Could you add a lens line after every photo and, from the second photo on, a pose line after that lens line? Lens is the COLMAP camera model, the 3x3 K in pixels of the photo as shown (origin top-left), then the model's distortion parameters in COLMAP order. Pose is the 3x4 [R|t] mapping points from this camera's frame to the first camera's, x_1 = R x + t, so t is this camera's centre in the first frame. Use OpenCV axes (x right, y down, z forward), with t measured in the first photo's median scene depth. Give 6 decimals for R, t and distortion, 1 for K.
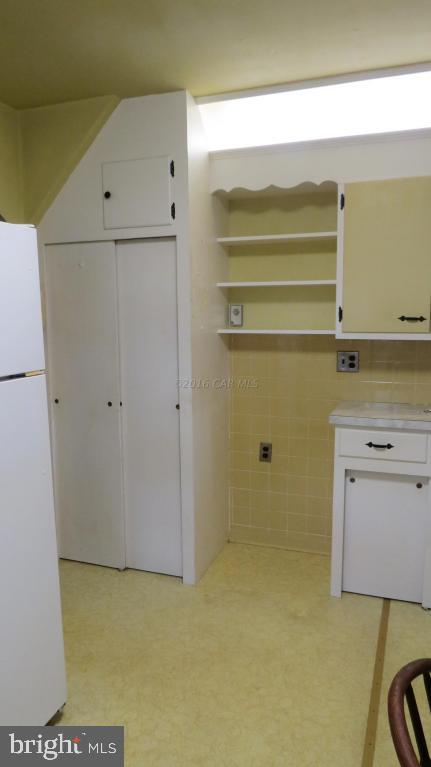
lens RADIAL K [[550.7, 0, 212.3], [0, 550.7, 382.9], [0, 0, 1]] dist [-0.024738, 0.017308]
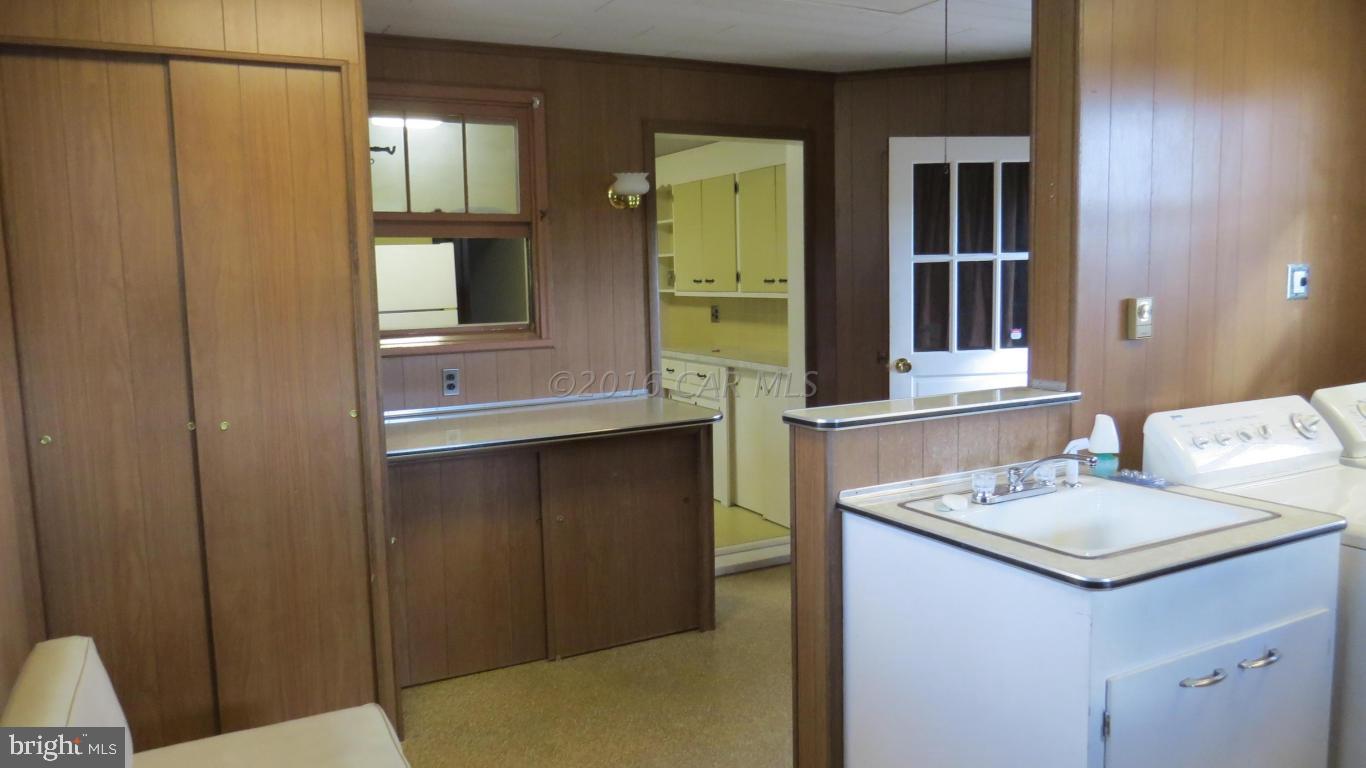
lens RADIAL K [[980.8, 0, 684.6], [0, 980.8, 382.0], [0, 0, 1]] dist [-0.024738, 0.017308]
pose [[0.749108, 0.060244, -0.659703, 1.906743], [-0.064181, 0.997772, 0.018238, 0.090527], [0.659332, 0.028678, 0.751305, -0.840398]]
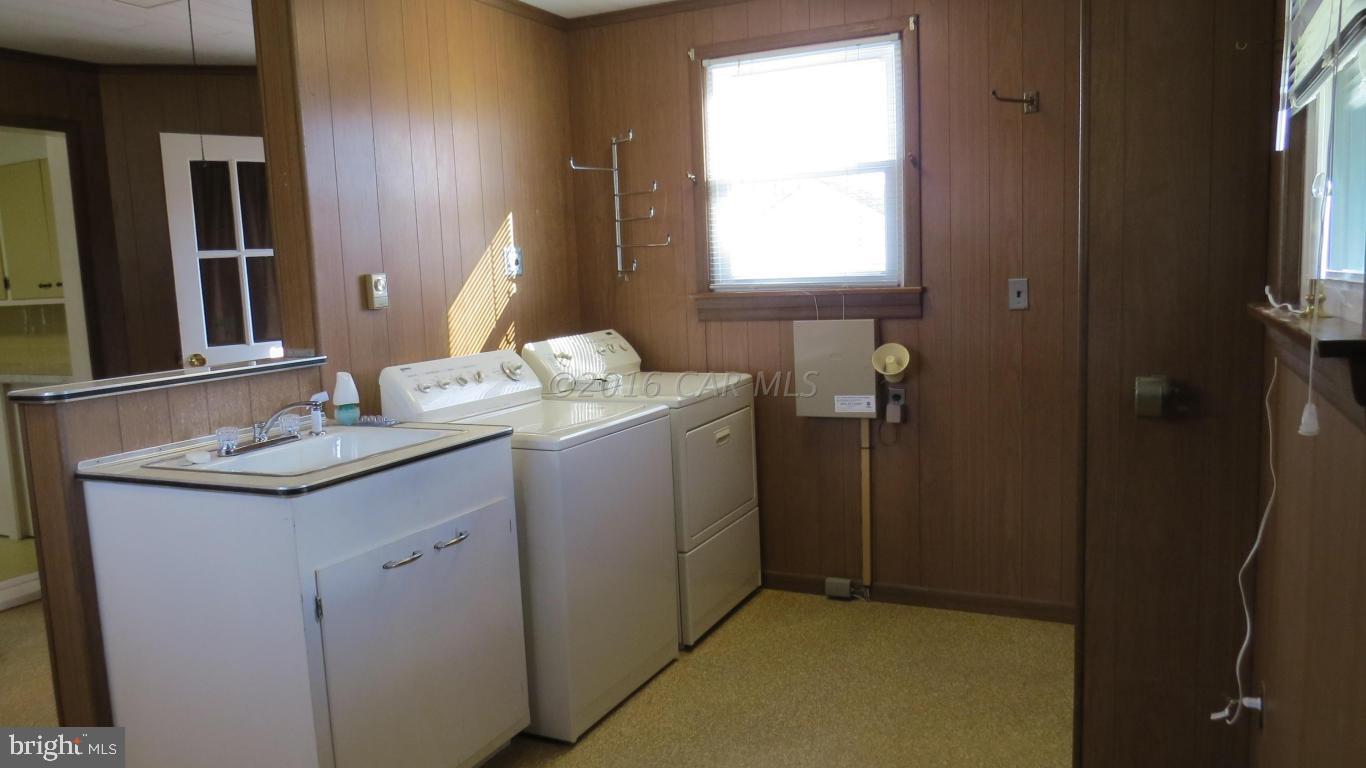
lens RADIAL K [[980.8, 0, 684.1], [0, 980.8, 382.5], [0, 0, 1]] dist [-0.024738, 0.017308]
pose [[0.994199, -0.030251, -0.103219, 2.078742], [0.029426, 0.999522, -0.009506, 0.145679], [0.103457, 0.006414, 0.994613, -0.914087]]
